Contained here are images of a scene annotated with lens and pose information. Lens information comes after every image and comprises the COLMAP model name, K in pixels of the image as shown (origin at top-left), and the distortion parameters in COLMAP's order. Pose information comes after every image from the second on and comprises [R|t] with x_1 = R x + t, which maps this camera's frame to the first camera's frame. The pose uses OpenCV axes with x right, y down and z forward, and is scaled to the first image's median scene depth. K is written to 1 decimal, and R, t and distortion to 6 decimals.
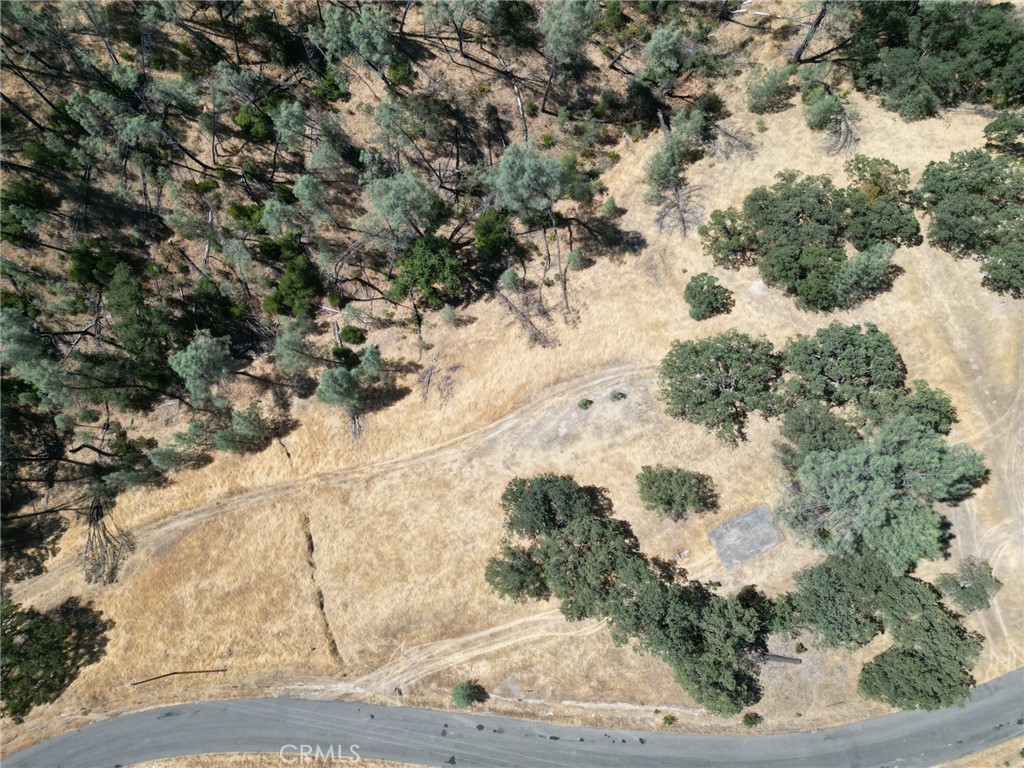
lens RADIAL K [[716.5, 0, 511.2], [0, 716.5, 386.3], [0, 0, 1]] dist [0.001648, -0.011038]
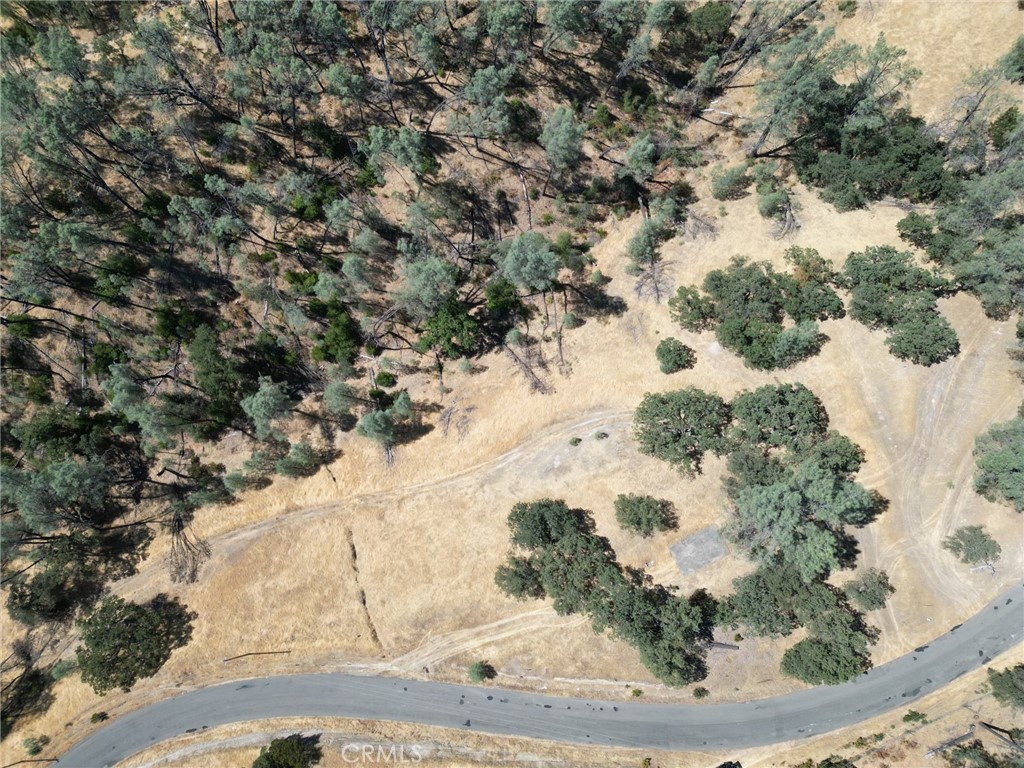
lens RADIAL K [[716.5, 0, 511.8], [0, 716.5, 382.5], [0, 0, 1]] dist [0.001648, -0.011038]
pose [[0.999963, 0.007577, -0.004154, -0.002553], [-0.007608, 0.999942, -0.007583, -0.064542], [0.004097, 0.007614, 0.999963, -0.234206]]
